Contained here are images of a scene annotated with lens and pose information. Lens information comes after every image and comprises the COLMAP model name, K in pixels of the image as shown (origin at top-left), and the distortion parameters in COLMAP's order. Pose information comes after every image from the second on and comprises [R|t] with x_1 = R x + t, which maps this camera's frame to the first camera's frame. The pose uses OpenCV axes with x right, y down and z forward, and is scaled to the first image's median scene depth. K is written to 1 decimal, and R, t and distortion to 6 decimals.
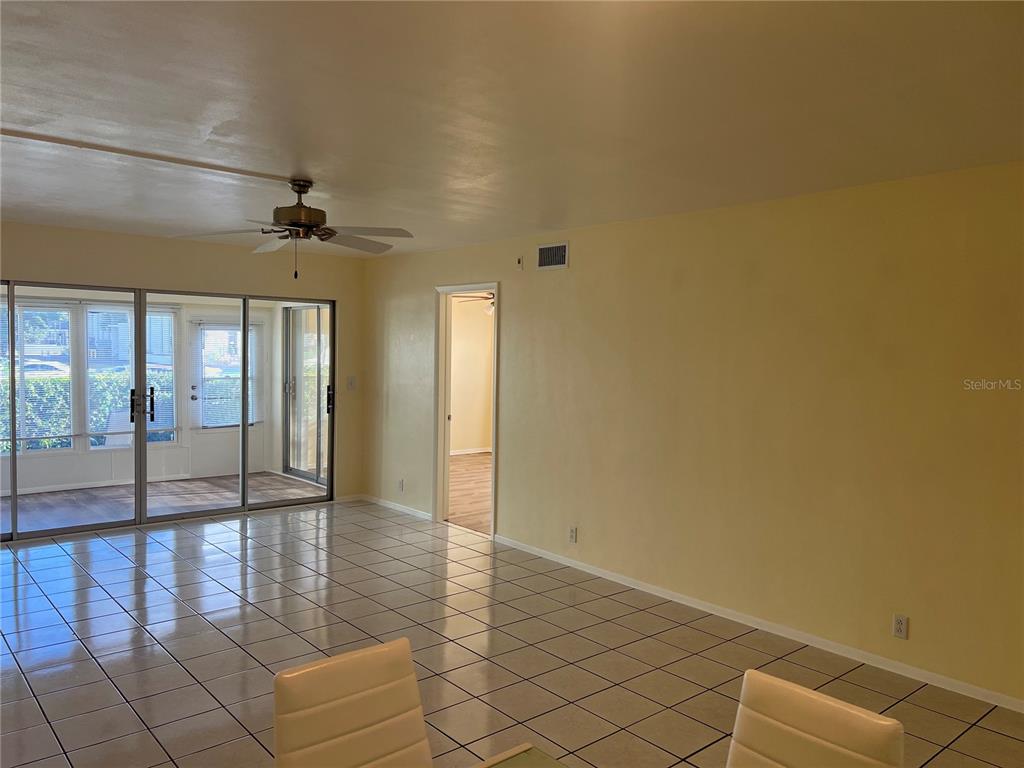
lens RADIAL K [[771.4, 0, 512.0], [0, 771.4, 384.0], [0, 0, 1]] dist [0.010653, 0.004960]
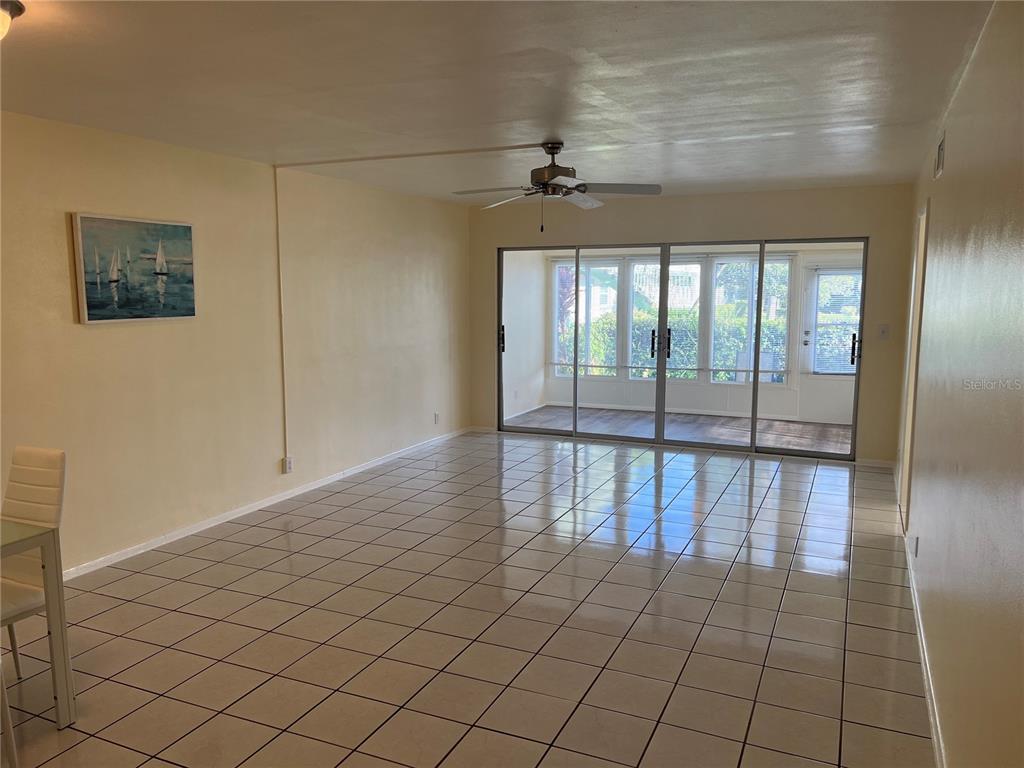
lens RADIAL K [[771.4, 0, 512.0], [0, 771.4, 384.0], [0, 0, 1]] dist [0.010653, 0.004960]
pose [[0.420065, 0.091629, -0.902857, 0.407289], [-0.030584, 0.995754, 0.086827, -0.005477], [0.906979, -0.008860, 0.421083, 0.257317]]
